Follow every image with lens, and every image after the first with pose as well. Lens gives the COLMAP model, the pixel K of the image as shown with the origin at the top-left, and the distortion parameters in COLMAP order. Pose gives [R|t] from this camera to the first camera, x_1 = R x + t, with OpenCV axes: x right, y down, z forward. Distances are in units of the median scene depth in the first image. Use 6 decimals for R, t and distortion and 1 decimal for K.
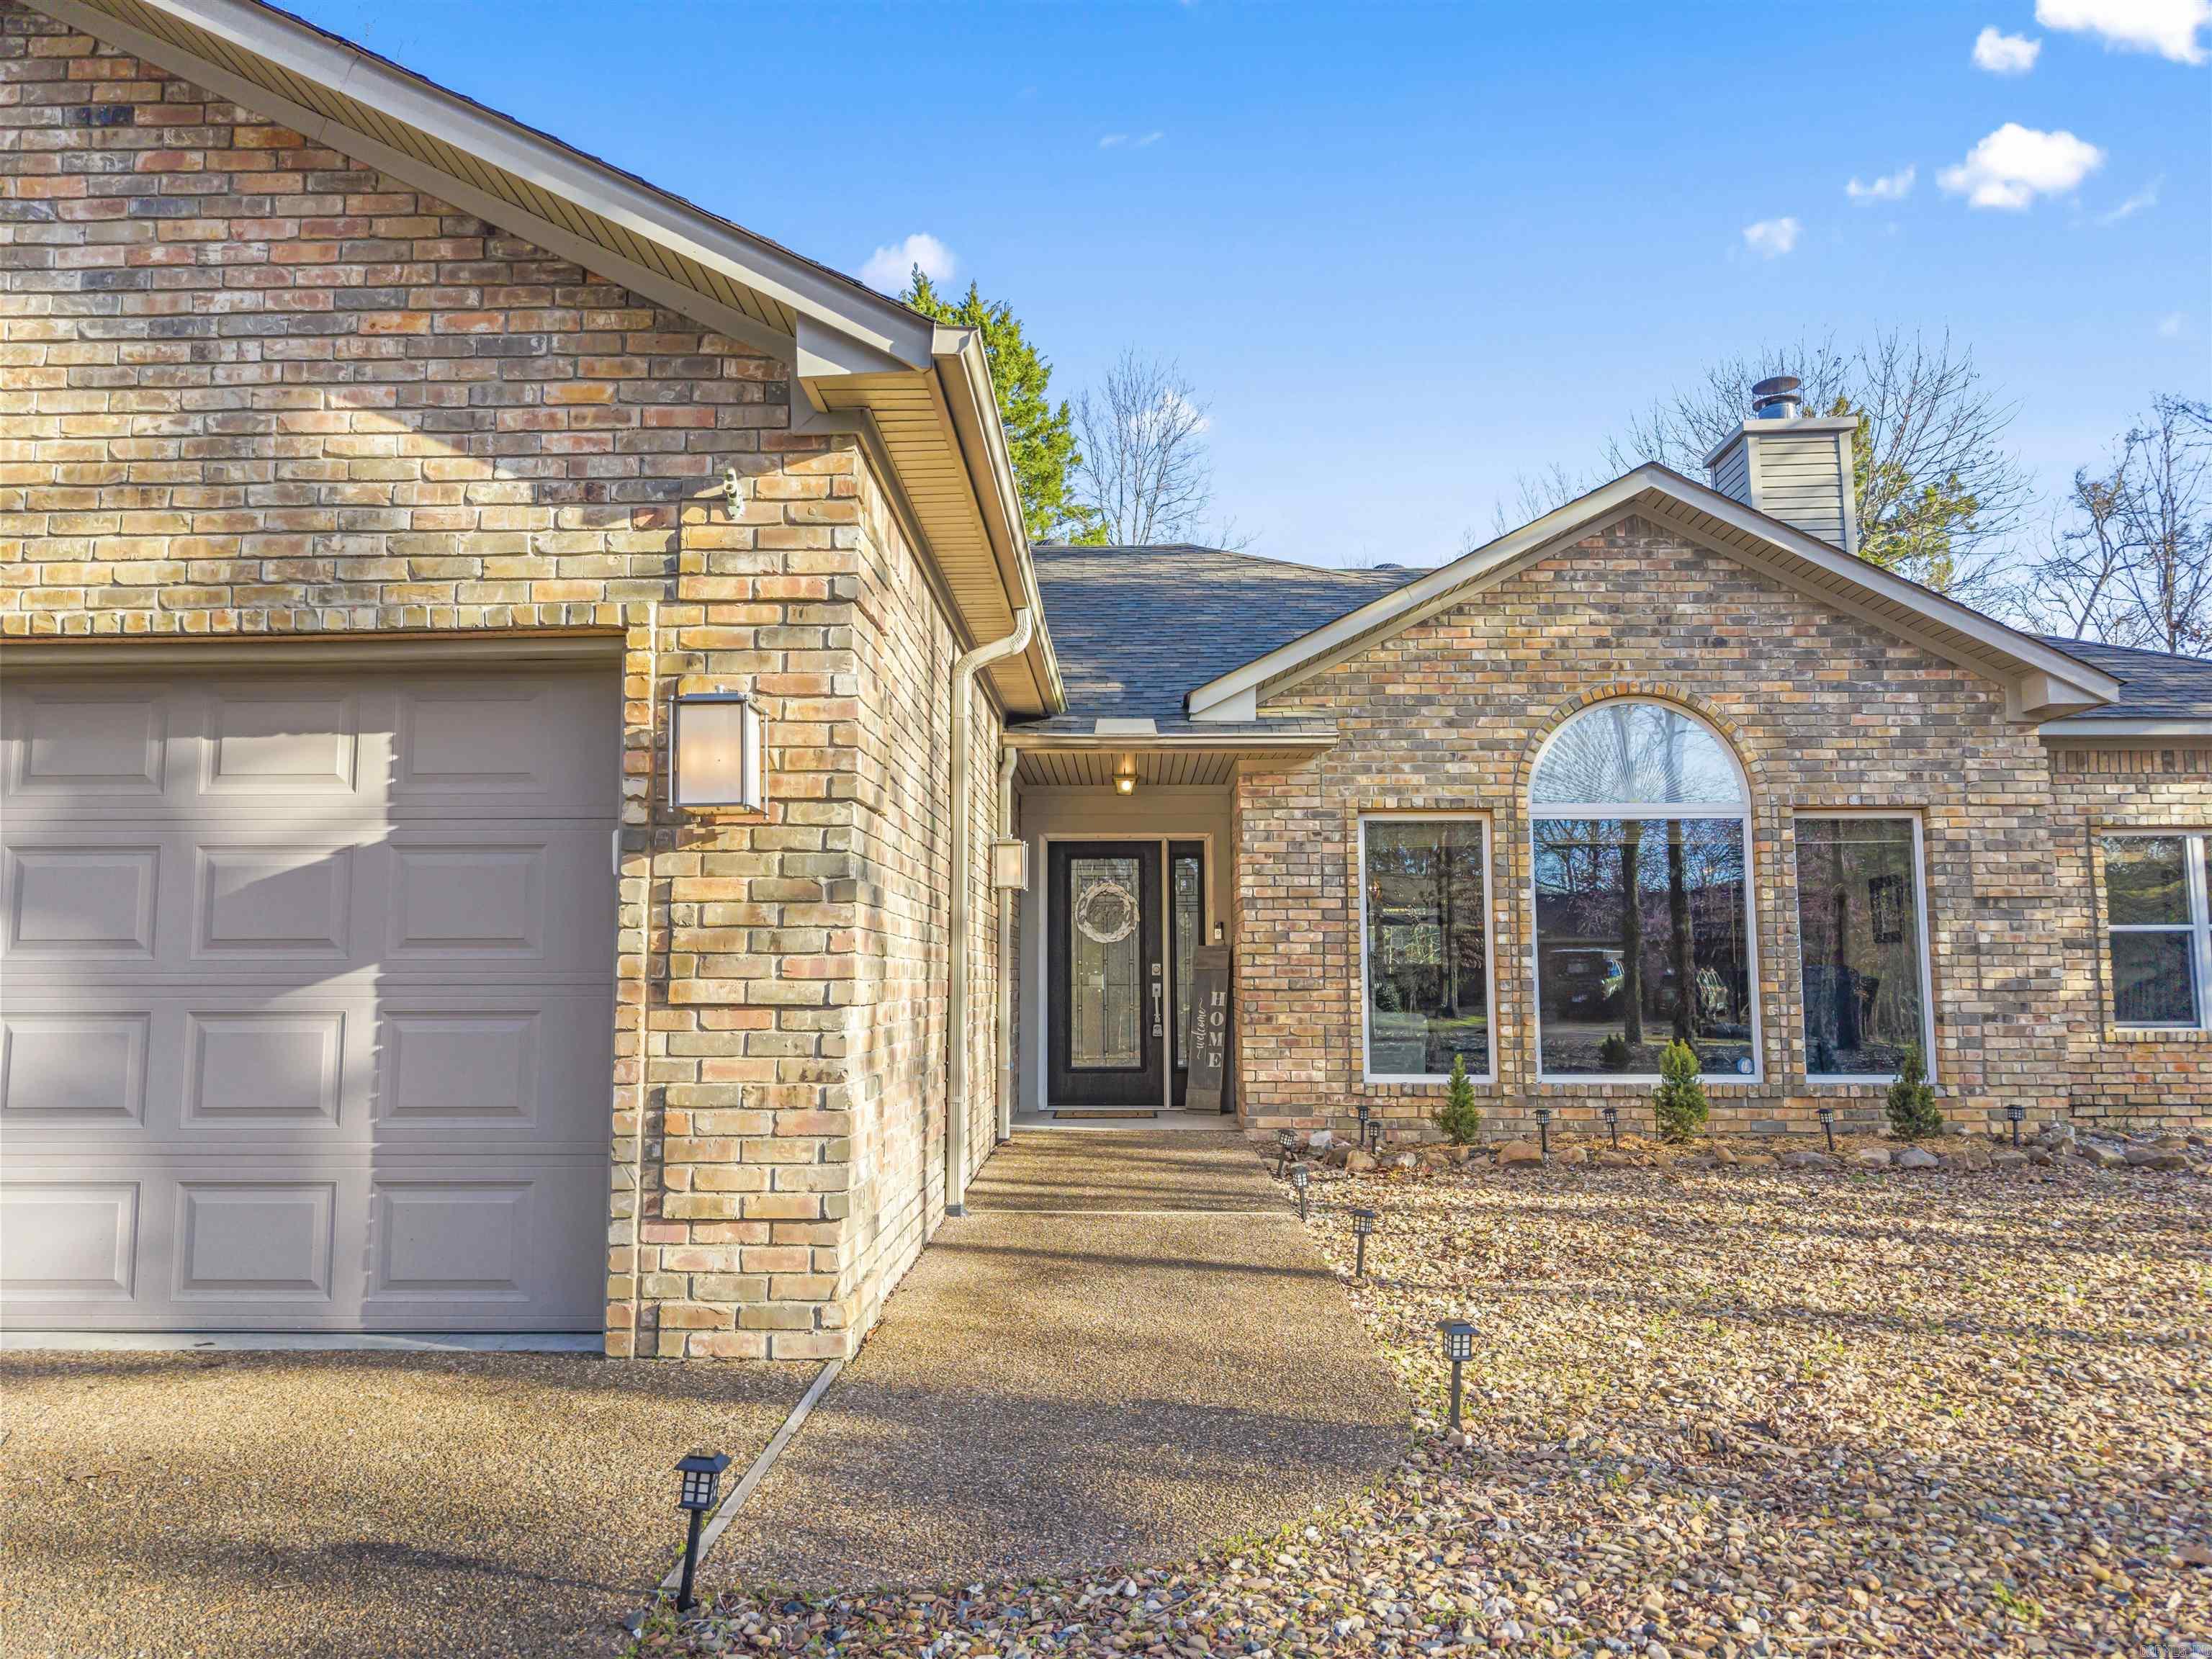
lens RADIAL K [[1481.0, 0, 1107.3], [0, 1481.0, 834.3], [0, 0, 1]] dist [0.006227, -0.002629]
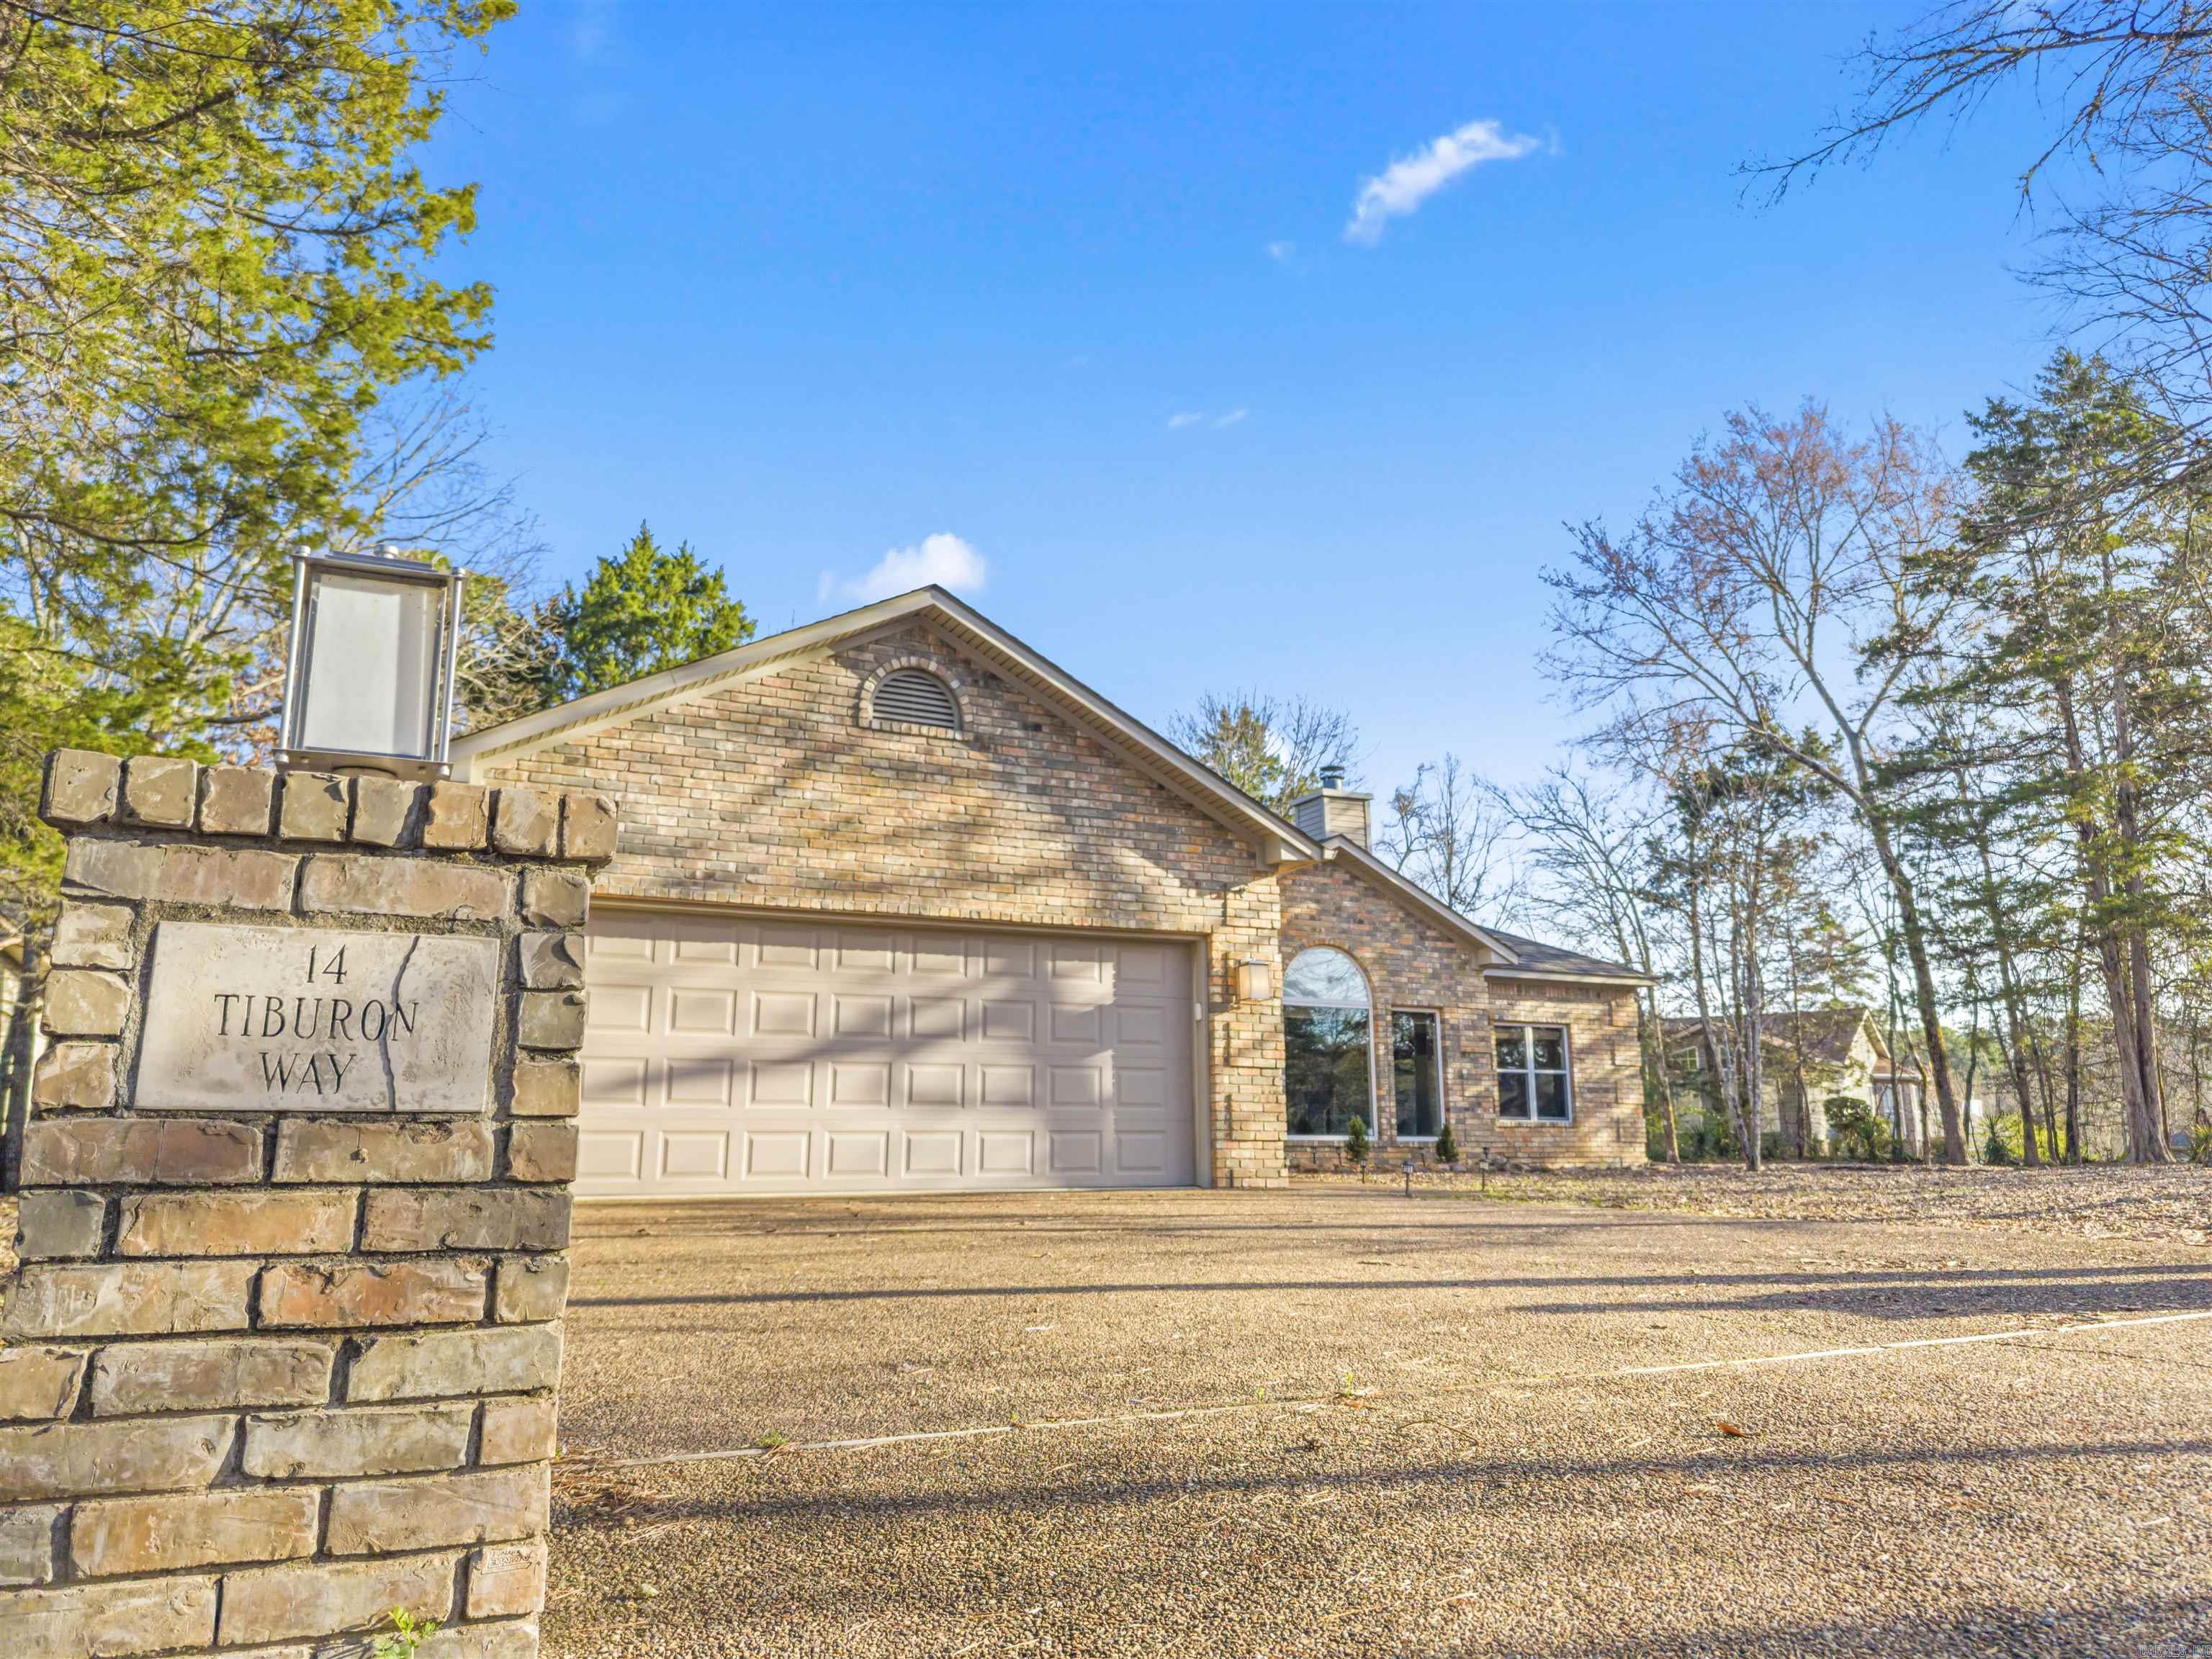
lens RADIAL K [[1450.0, 0, 1106.0], [0, 1450.0, 829.5], [0, 0, 1]] dist [0.085469, -0.000596]
pose [[0.895432, 0.096786, 0.434550, -0.806390], [-0.048058, 0.991393, -0.121781, 0.006140], [-0.442596, 0.088163, 0.892376, -0.665018]]
